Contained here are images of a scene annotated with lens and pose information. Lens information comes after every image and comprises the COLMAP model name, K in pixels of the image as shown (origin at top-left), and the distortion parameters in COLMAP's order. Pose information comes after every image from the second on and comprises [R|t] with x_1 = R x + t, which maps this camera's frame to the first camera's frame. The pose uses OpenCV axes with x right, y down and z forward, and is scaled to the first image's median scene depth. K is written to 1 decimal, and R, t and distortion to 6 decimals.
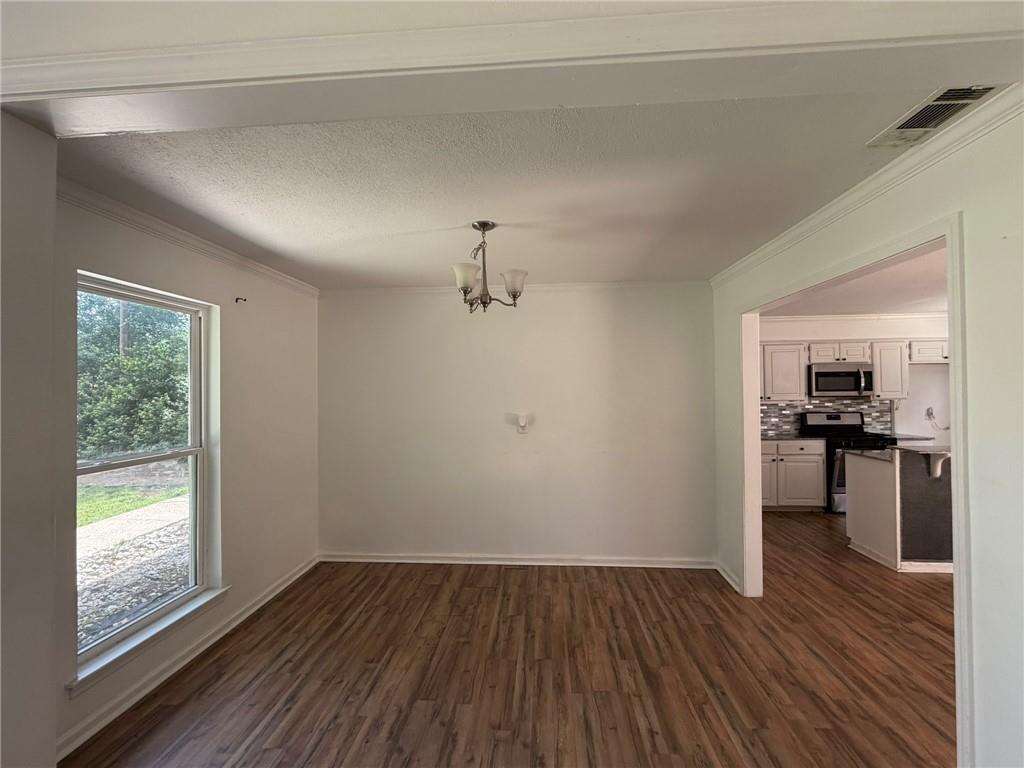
lens RADIAL K [[453.4, 0, 512.8], [0, 453.4, 383.2], [0, 0, 1]] dist [0.002000, 0.000515]
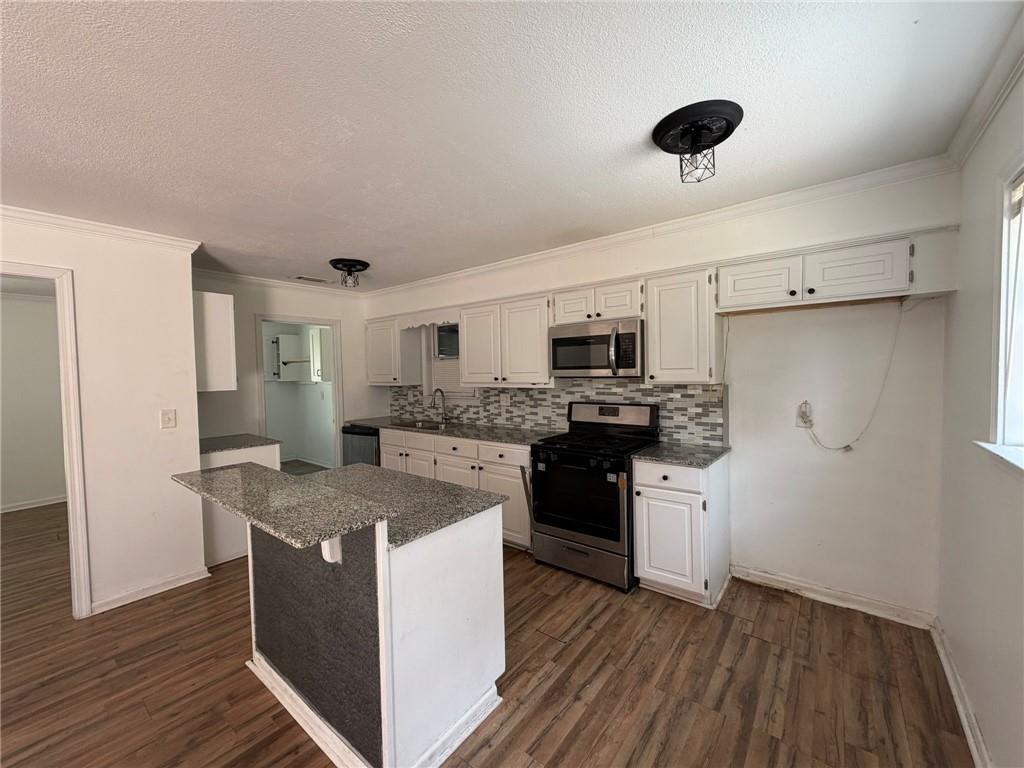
lens RADIAL K [[405.9, 0, 512.0], [0, 405.9, 384.0], [0, 0, 1]] dist [-0.003844, -0.000010]
pose [[0.825419, 0.015708, -0.564303, 0.929785], [0.021449, 0.998018, 0.059155, 0.003471], [0.564113, -0.060931, 0.823446, 0.491949]]
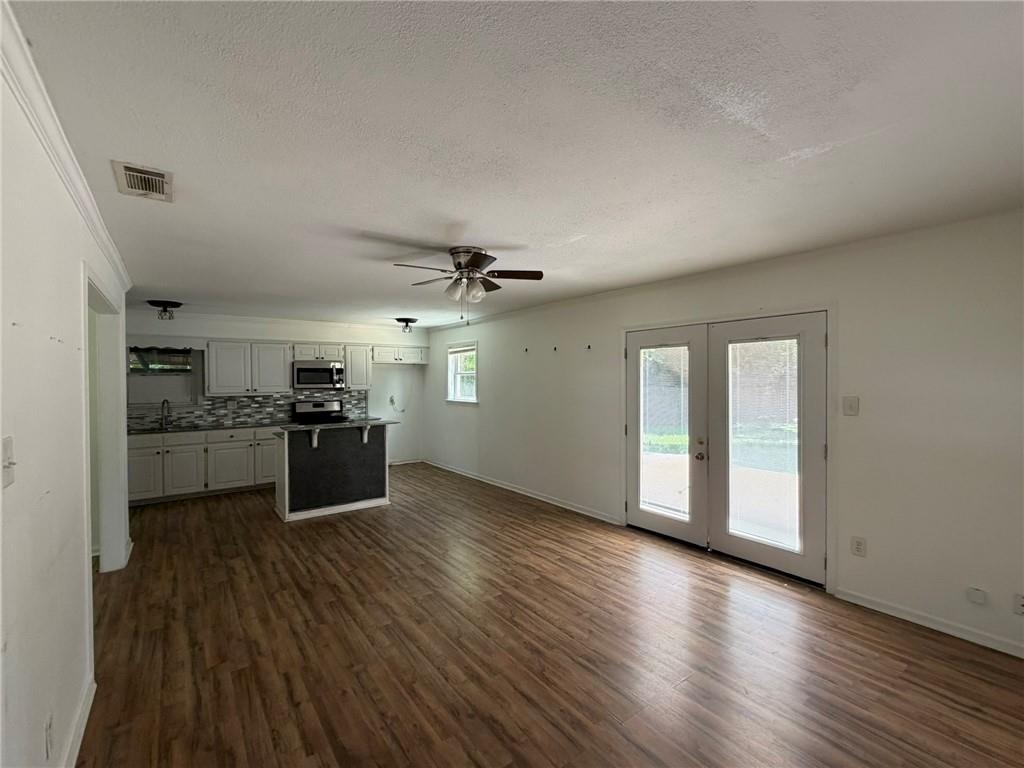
lens RADIAL K [[453.4, 0, 512.8], [0, 453.4, 383.2], [0, 0, 1]] dist [0.002000, 0.000515]
pose [[0.754789, -0.000746, 0.655967, 0.309248], [-0.011428, 0.999833, 0.014286, -0.007909], [-0.655868, -0.018279, 0.754655, -0.266726]]
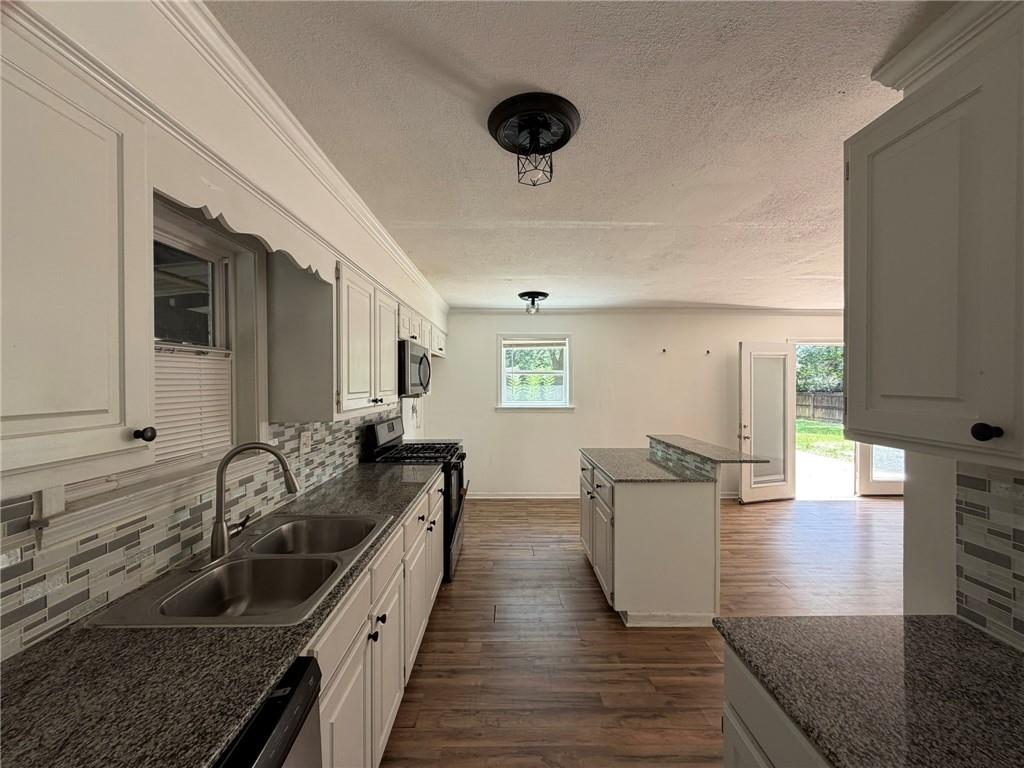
lens RADIAL K [[405.8, 0, 513.8], [0, 405.8, 375.4], [0, 0, 1]] dist [-0.000533, -0.000001]
pose [[-0.078629, 0.025656, 0.996574, 0.129769], [-0.011267, 0.999582, -0.026623, 0.016499], [-0.996840, -0.013321, -0.078307, 0.895813]]
